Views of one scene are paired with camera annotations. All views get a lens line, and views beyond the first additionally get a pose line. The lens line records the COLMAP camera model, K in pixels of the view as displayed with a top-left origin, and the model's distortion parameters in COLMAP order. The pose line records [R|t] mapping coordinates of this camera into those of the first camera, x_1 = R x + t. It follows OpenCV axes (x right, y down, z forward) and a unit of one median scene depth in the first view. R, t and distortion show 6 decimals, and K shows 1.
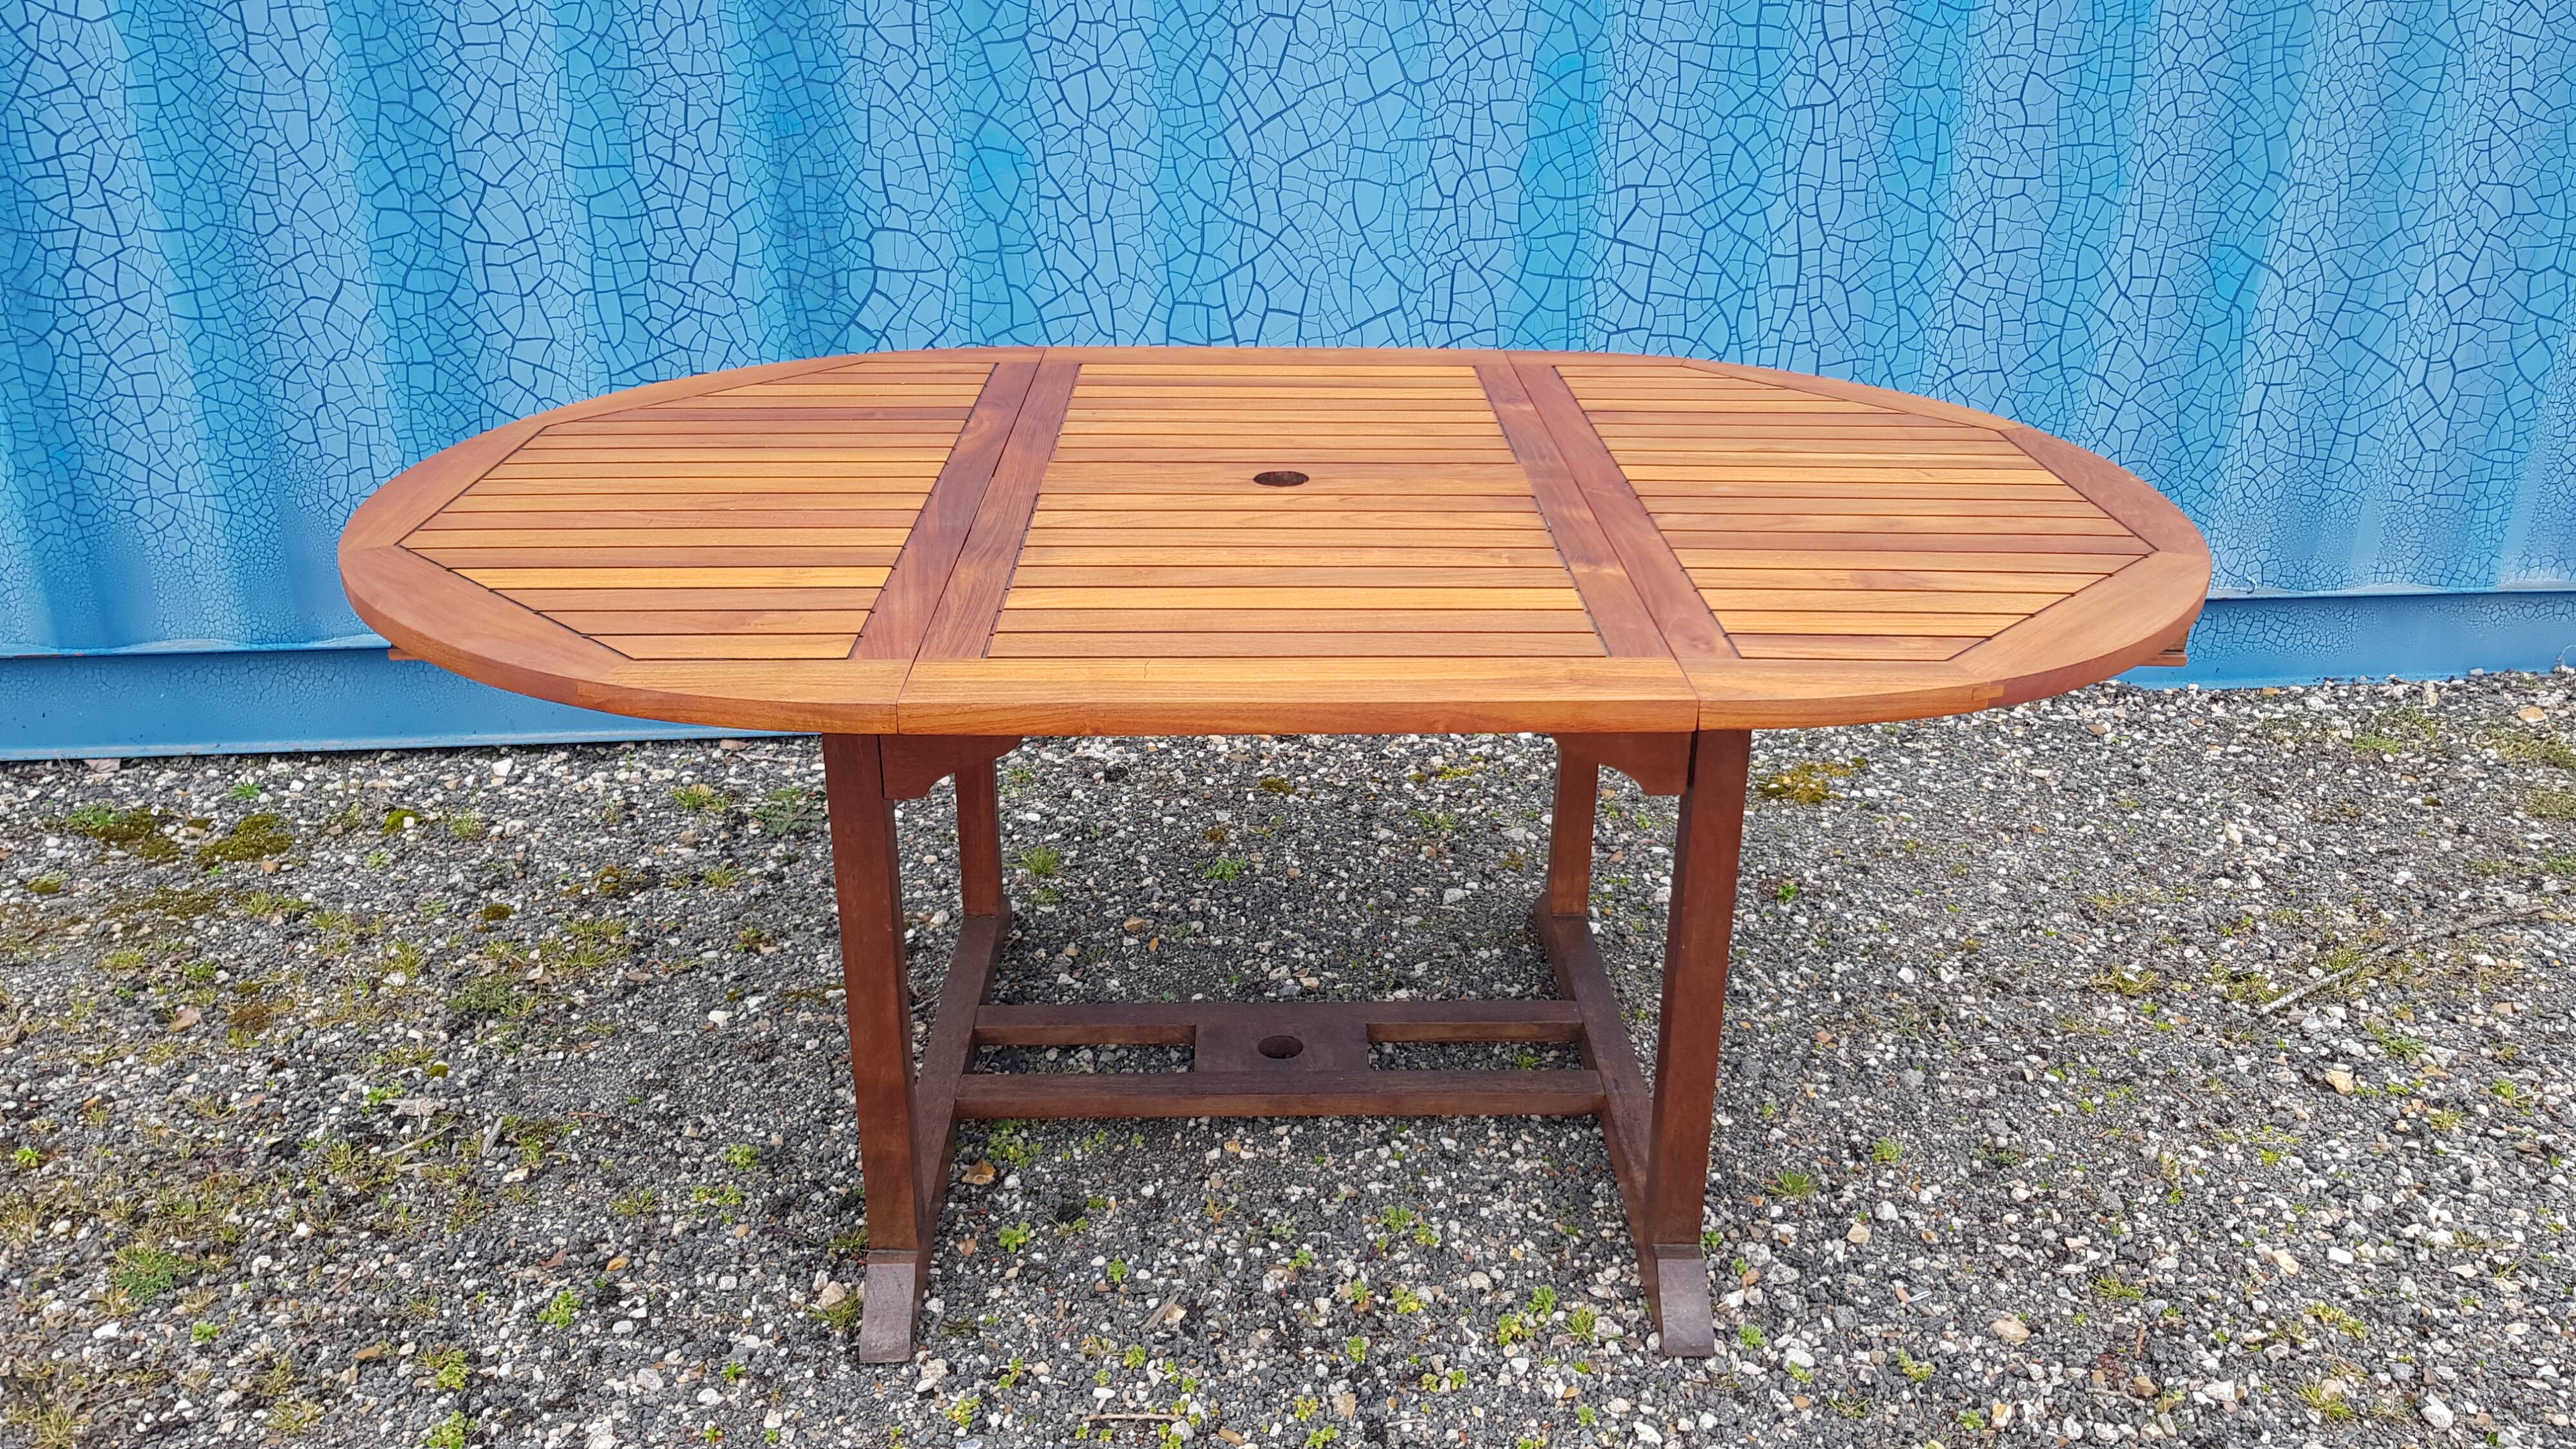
lens RADIAL K [[1989.3, 0, 1307.5], [0, 1989.3, 723.2], [0, 0, 1]] dist [0.090403, -0.172425]
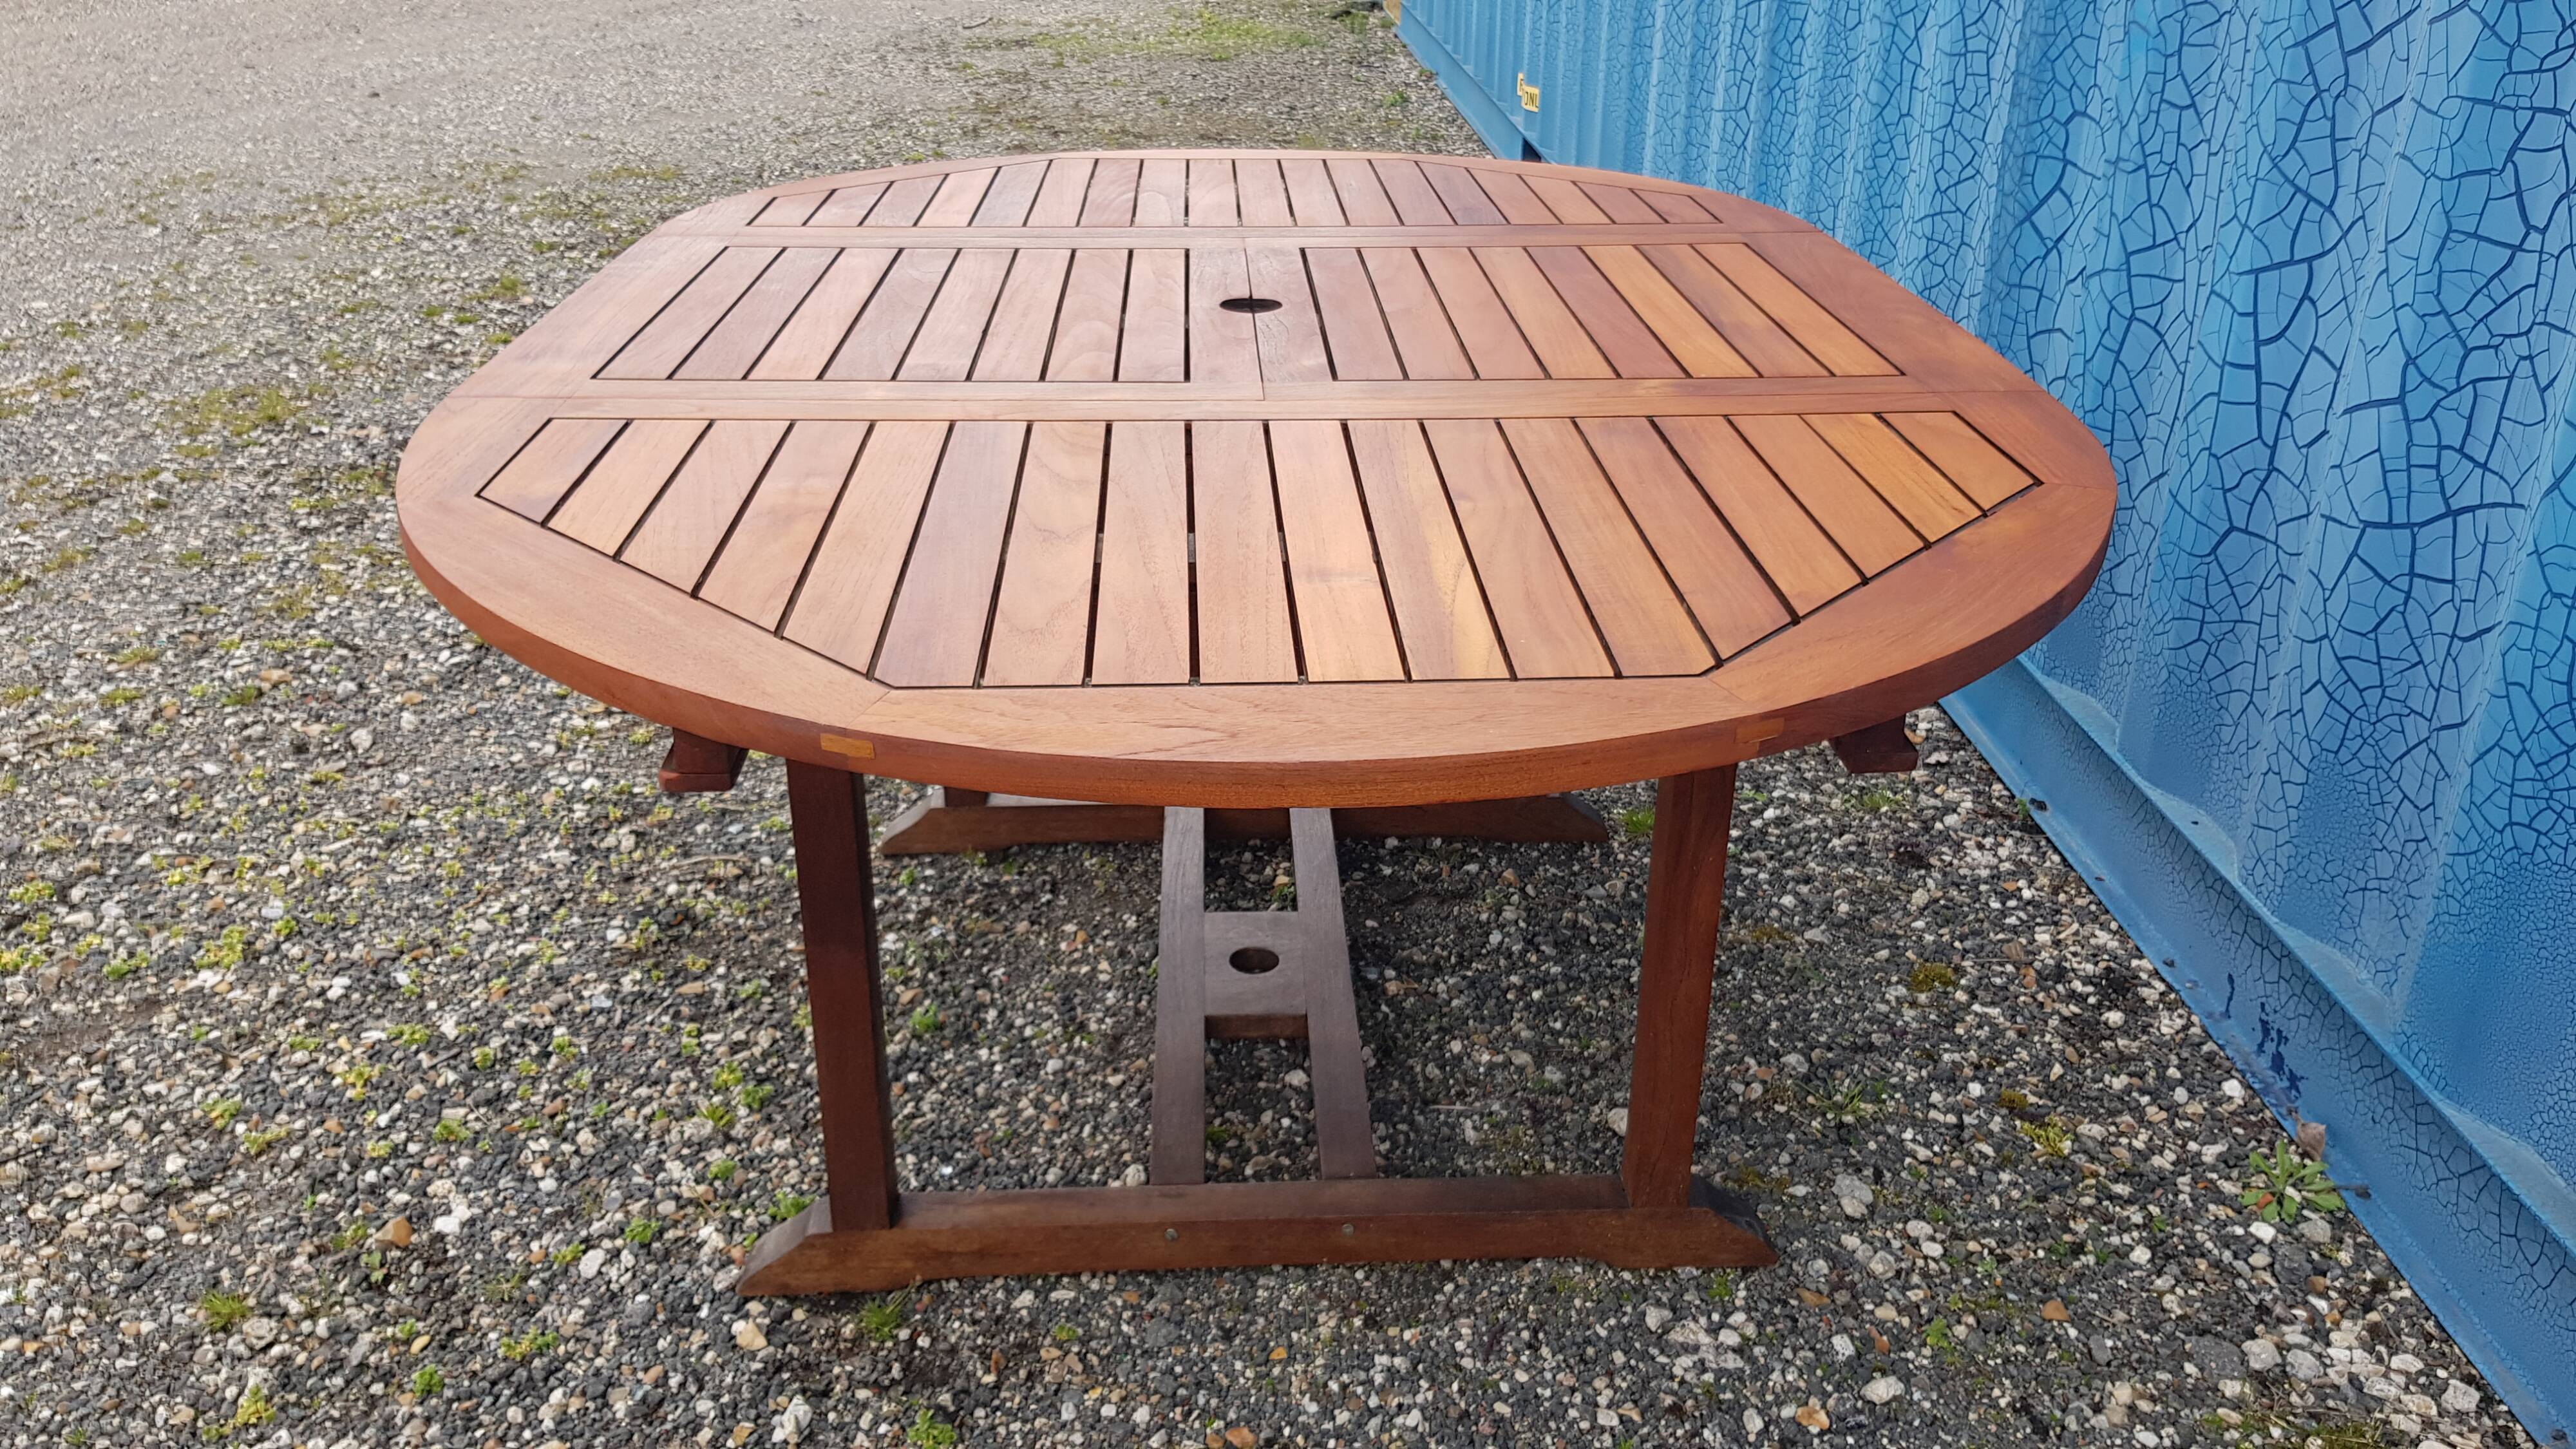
lens RADIAL K [[1997.8, 0, 1285.3], [0, 1997.8, 697.3], [0, 0, 1]] dist [0.071662, -0.120916]
pose [[-0.066354, 0.408386, -0.910394, 0.625324], [-0.395567, 0.826876, 0.399753, -0.250983], [0.916037, 0.386647, 0.106677, 0.719940]]
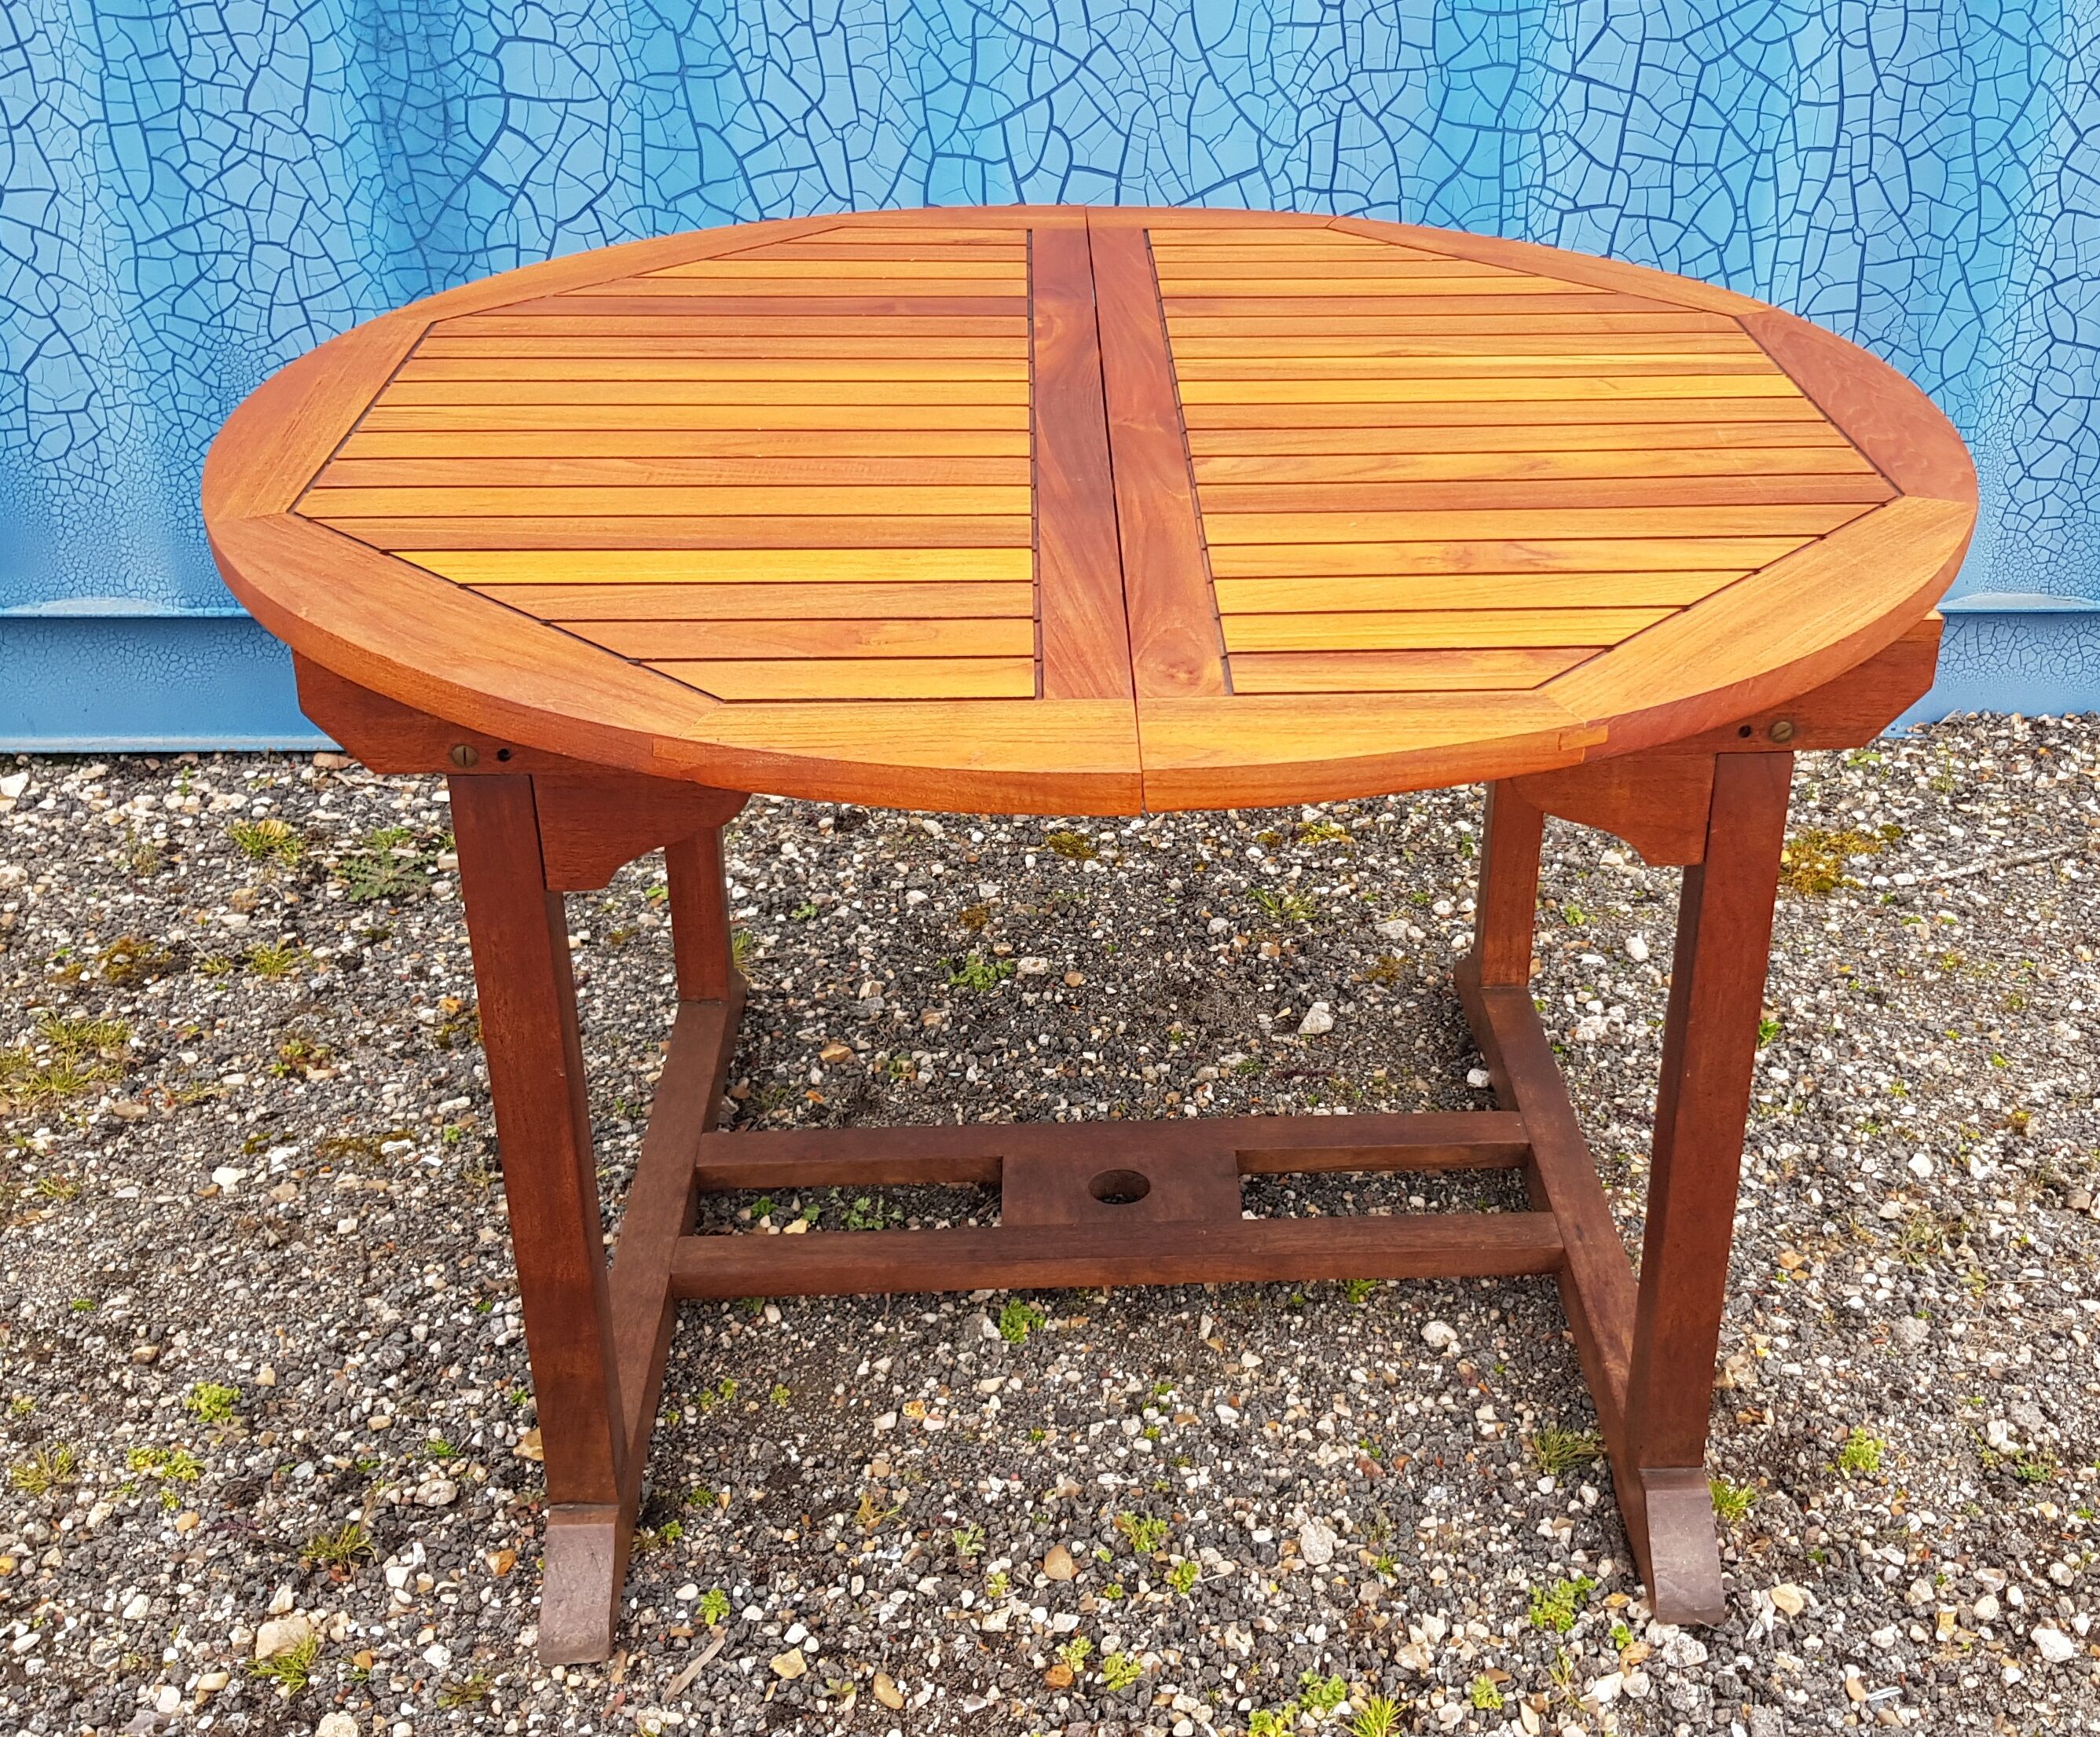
lens RADIAL K [[2436.7, 0, 1213.7], [0, 2436.7, 863.5], [0, 0, 1]] dist [0.101269, -0.225933]
pose [[0.999070, 0.030526, -0.030468, 0.066559], [-0.027796, 0.995881, 0.086307, -0.041505], [0.032977, -0.085379, 0.995803, 0.129961]]
